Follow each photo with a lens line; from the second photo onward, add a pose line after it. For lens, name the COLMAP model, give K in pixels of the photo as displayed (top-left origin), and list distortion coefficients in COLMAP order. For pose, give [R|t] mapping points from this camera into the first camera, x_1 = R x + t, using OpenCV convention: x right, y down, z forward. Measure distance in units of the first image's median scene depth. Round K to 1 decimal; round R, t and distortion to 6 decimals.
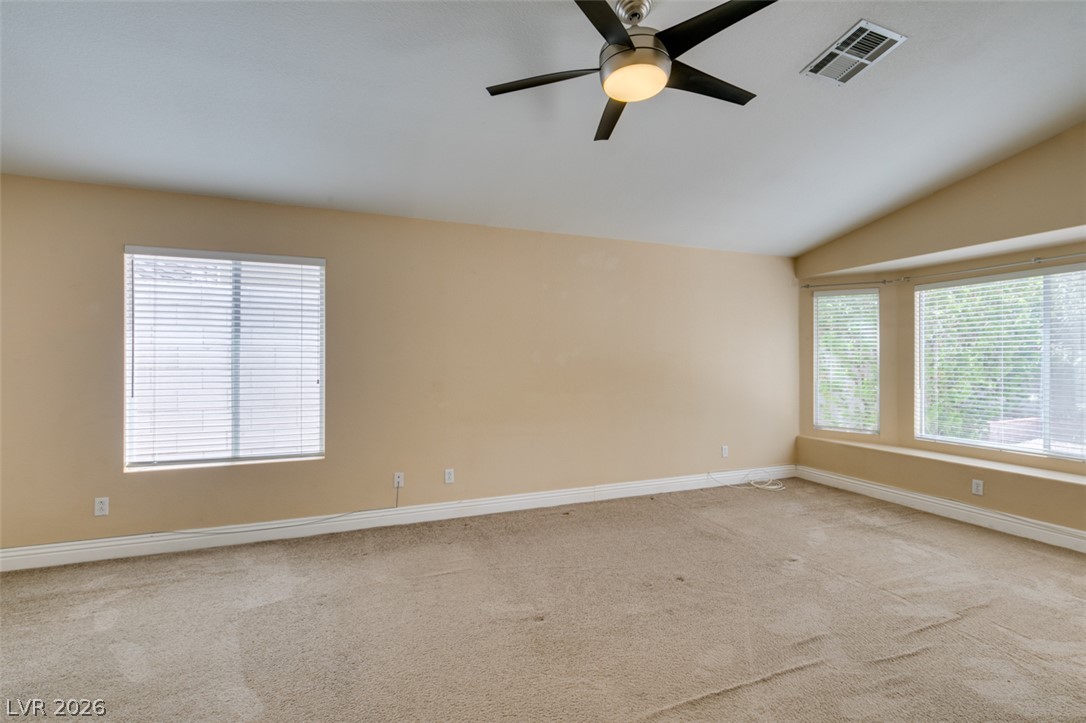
lens RADIAL K [[486.4, 0, 543.0], [0, 486.4, 361.5], [0, 0, 1]] dist [-0.000303, -0.000055]
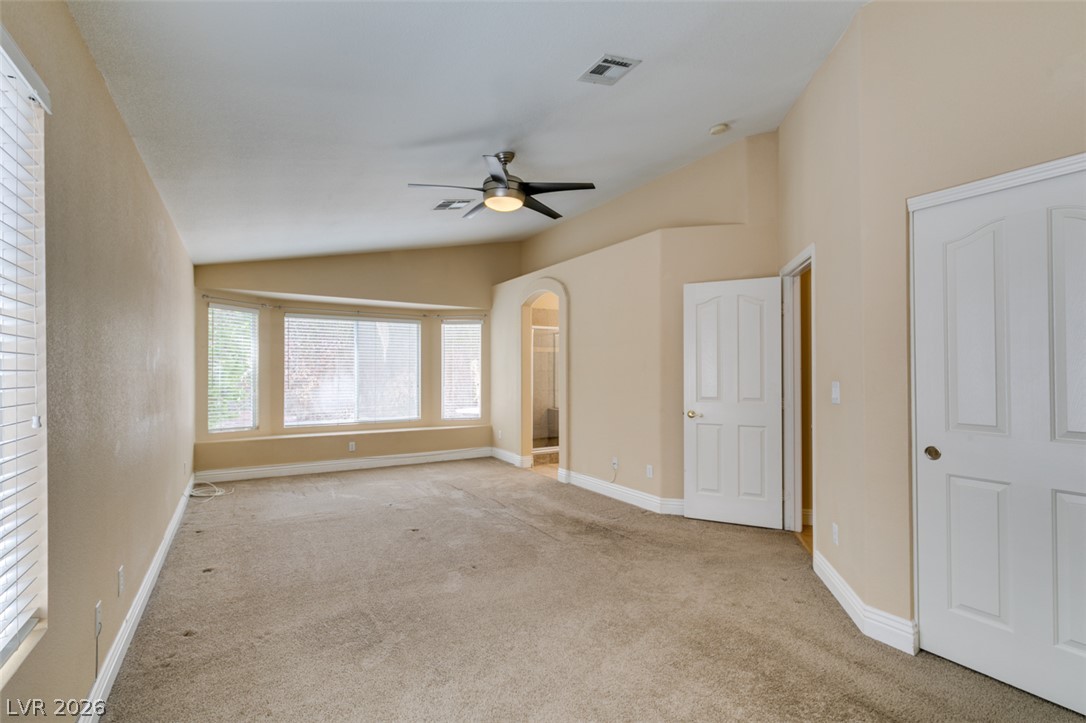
lens RADIAL K [[483.2, 0, 541.0], [0, 483.2, 368.0], [0, 0, 1]] dist [-0.000583, -0.000374]
pose [[-0.162051, 0.005059, 0.986769, -0.754098], [-0.002024, 0.999983, -0.005459, 0.002415], [-0.986780, -0.002881, -0.162038, 0.596023]]
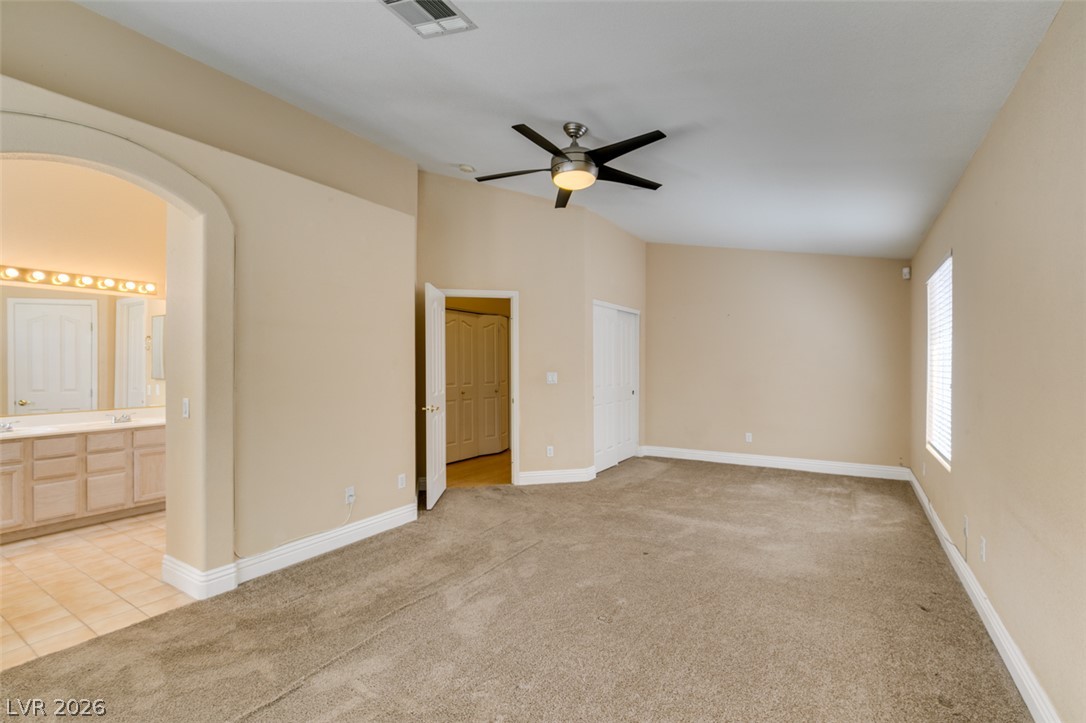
lens RADIAL K [[483.2, 0, 541.0], [0, 483.2, 368.0], [0, 0, 1]] dist [-0.000583, -0.000374]
pose [[-0.813415, 0.001475, -0.581682, 0.593296], [0.000264, 0.999998, 0.002166, 0.000249], [0.581684, 0.001608, -0.813413, 1.116376]]
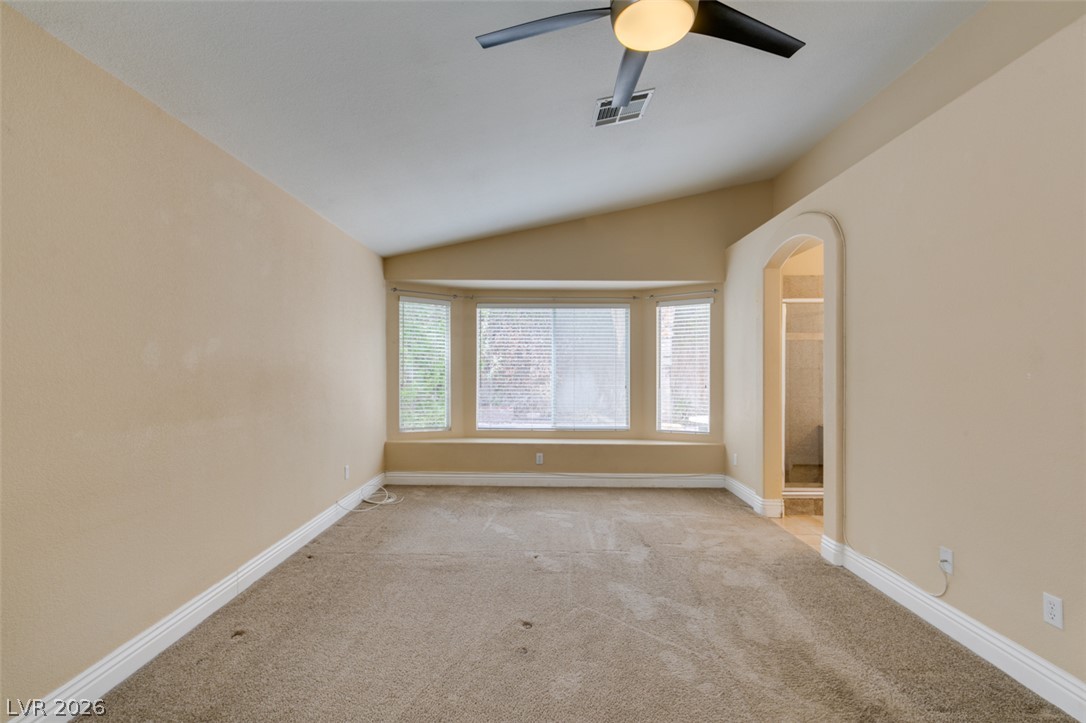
lens RADIAL K [[483.2, 0, 541.0], [0, 483.2, 368.0], [0, 0, 1]] dist [-0.000583, -0.000374]
pose [[0.380067, -0.000749, 0.924959, -0.327498], [-0.003235, 0.999992, 0.002139, 0.002617], [-0.924953, -0.003805, 0.380061, 0.452744]]
